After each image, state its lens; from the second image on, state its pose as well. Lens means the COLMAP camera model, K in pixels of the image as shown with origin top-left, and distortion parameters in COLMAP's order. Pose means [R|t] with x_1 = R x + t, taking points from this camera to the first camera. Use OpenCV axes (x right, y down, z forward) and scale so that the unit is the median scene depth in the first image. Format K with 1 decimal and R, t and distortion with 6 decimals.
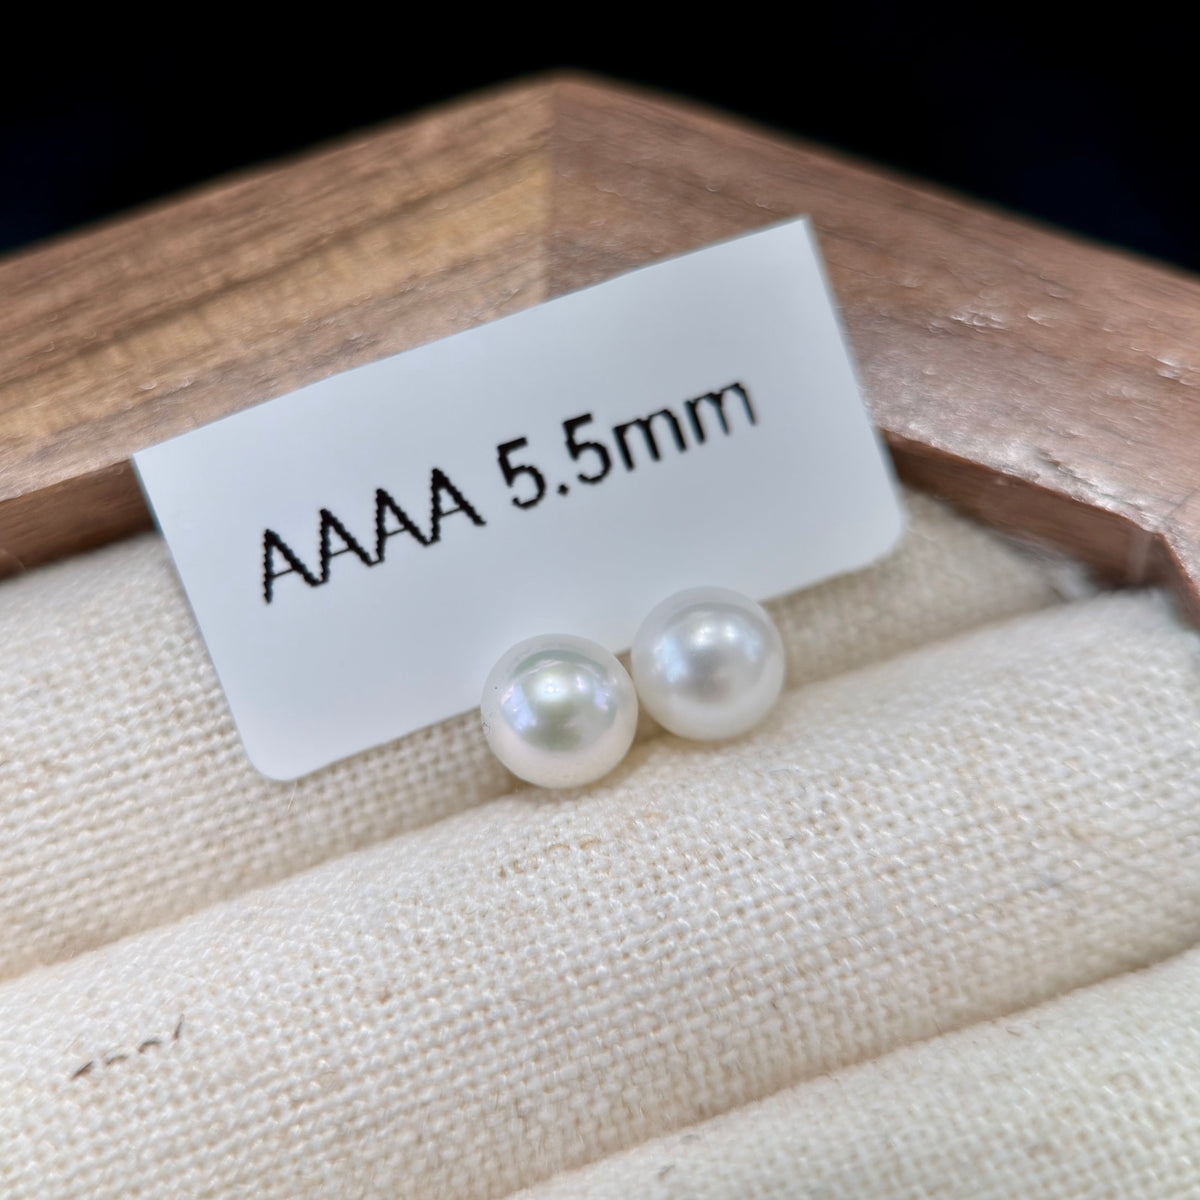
lens RADIAL K [[3404.8, 0, 566.5], [0, 3404.8, 646.2], [0, 0, 1]] dist [1.755333, -23.374764]
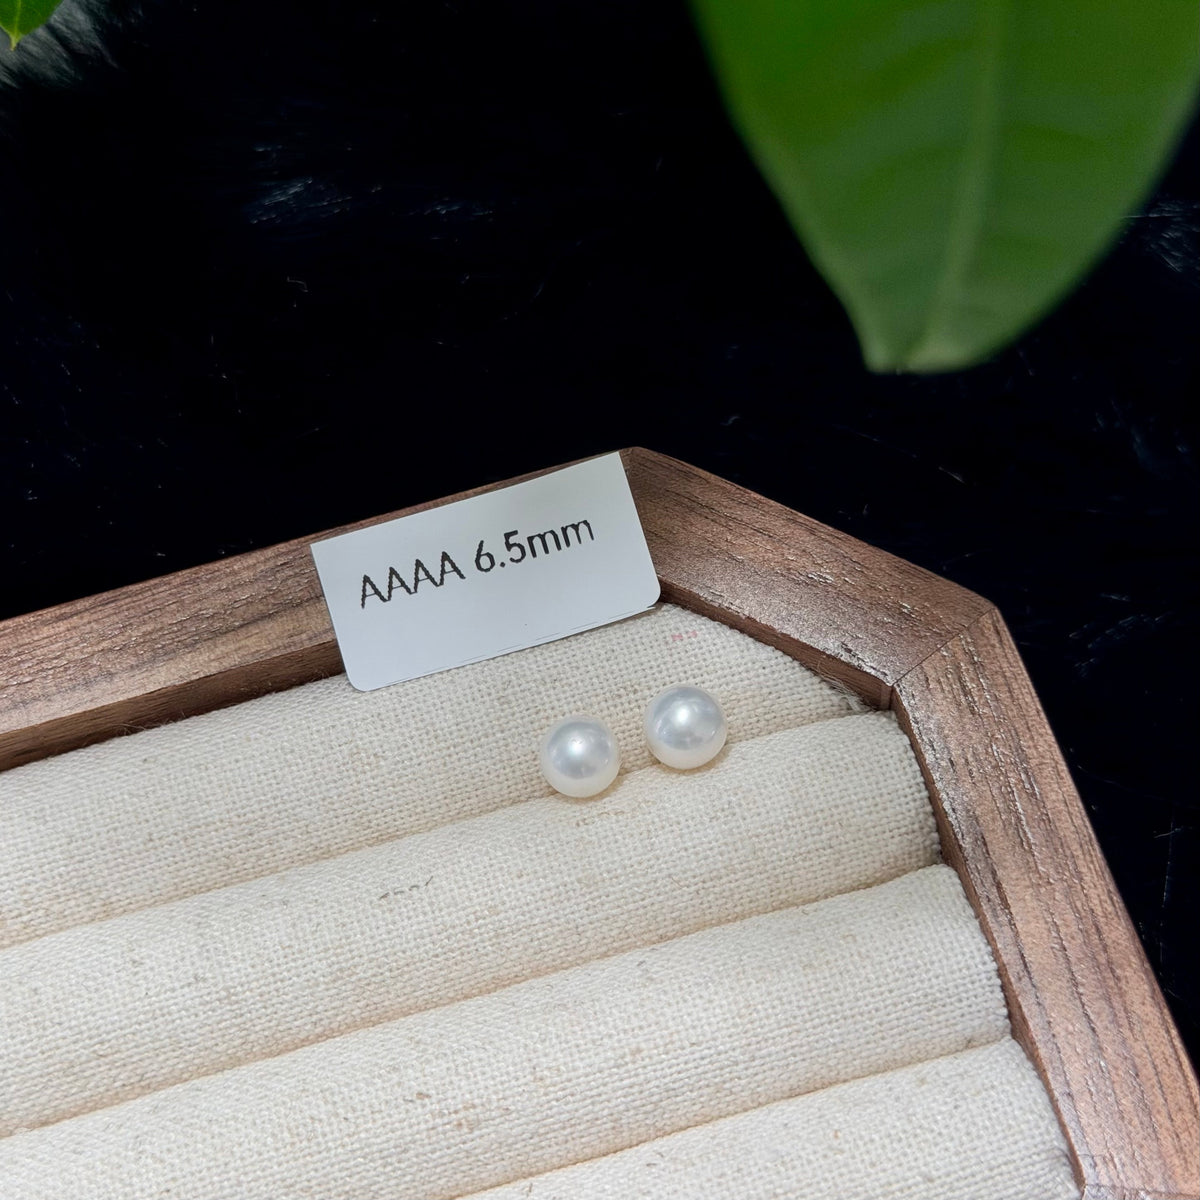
lens RADIAL K [[2339.7, 0, 563.8], [0, 2339.7, 641.7], [0, 0, 1]] dist [0.169442, -0.458255]
pose [[0.995908, 0.073457, -0.052634, 0.041893], [-0.072404, 0.997141, 0.021639, -0.079747], [0.054074, -0.017739, 0.998379, -0.471216]]
